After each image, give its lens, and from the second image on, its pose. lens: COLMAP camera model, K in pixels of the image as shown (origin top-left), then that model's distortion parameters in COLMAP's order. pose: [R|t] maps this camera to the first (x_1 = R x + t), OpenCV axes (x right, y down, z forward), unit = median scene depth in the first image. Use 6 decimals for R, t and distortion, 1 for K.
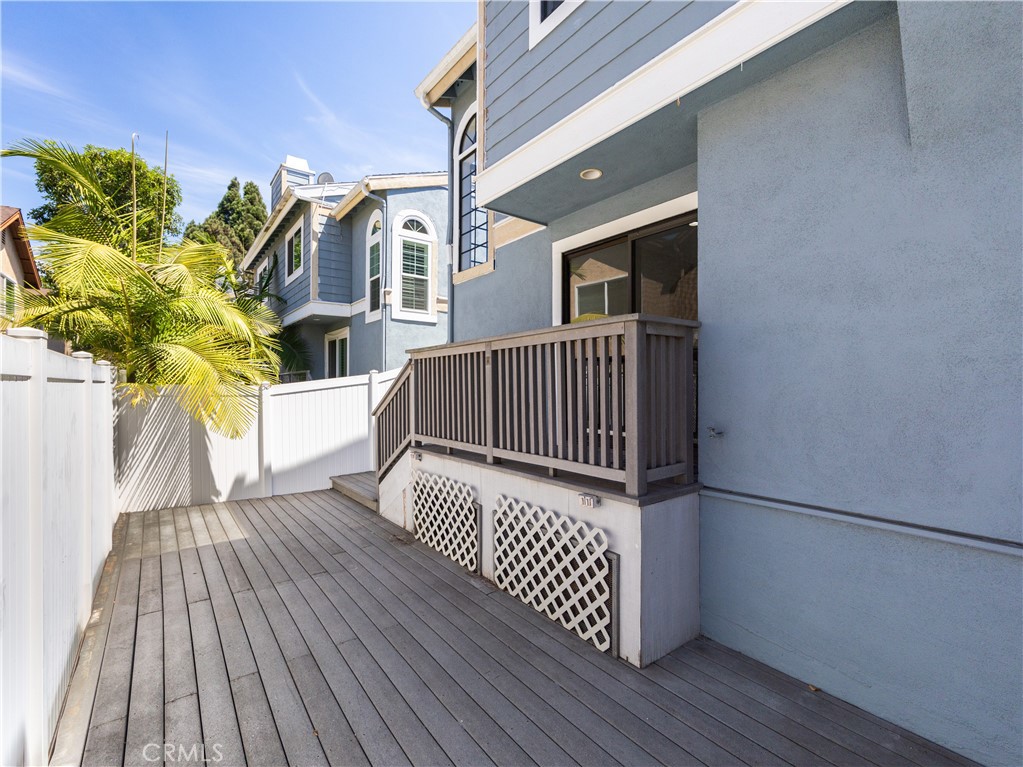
lens RADIAL K [[438.7, 0, 443.0], [0, 438.7, 392.1], [0, 0, 1]] dist [0.001121, 0.000004]
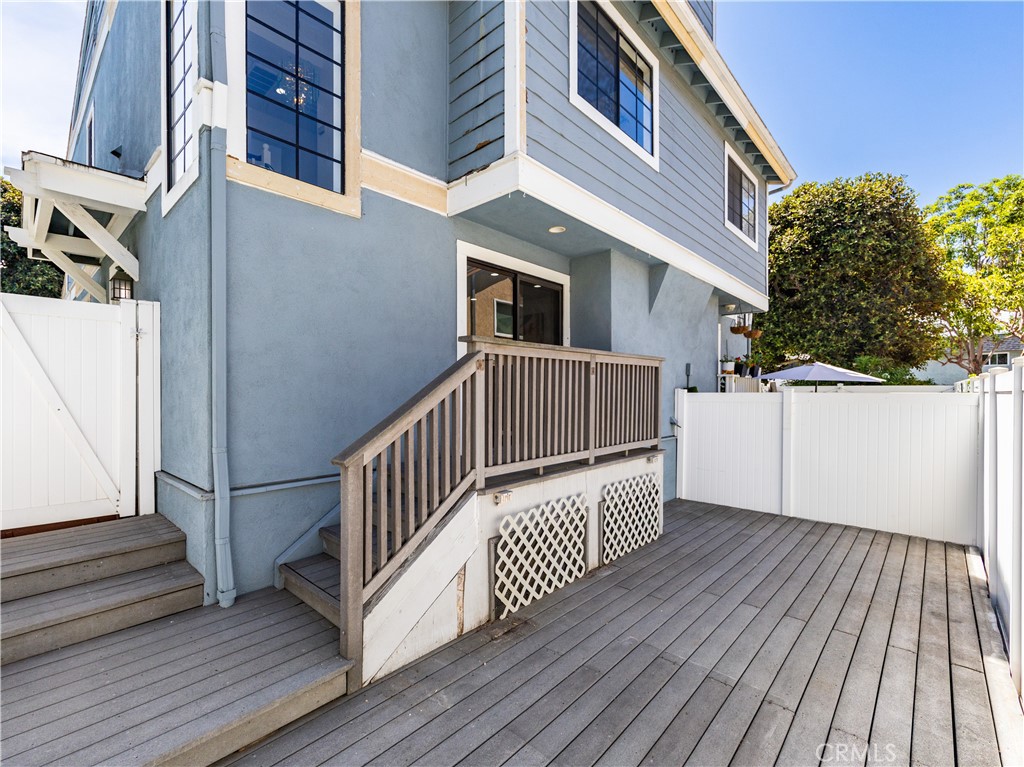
lens RADIAL K [[476.7, 0, 514.3], [0, 476.7, 401.8], [0, 0, 1]] dist [-0.003137, -0.000209]
pose [[-0.272694, -0.019047, 0.961912, -1.069381], [0.011064, 0.999676, 0.022932, -0.025519], [-0.962037, 0.016896, -0.272394, 1.635589]]
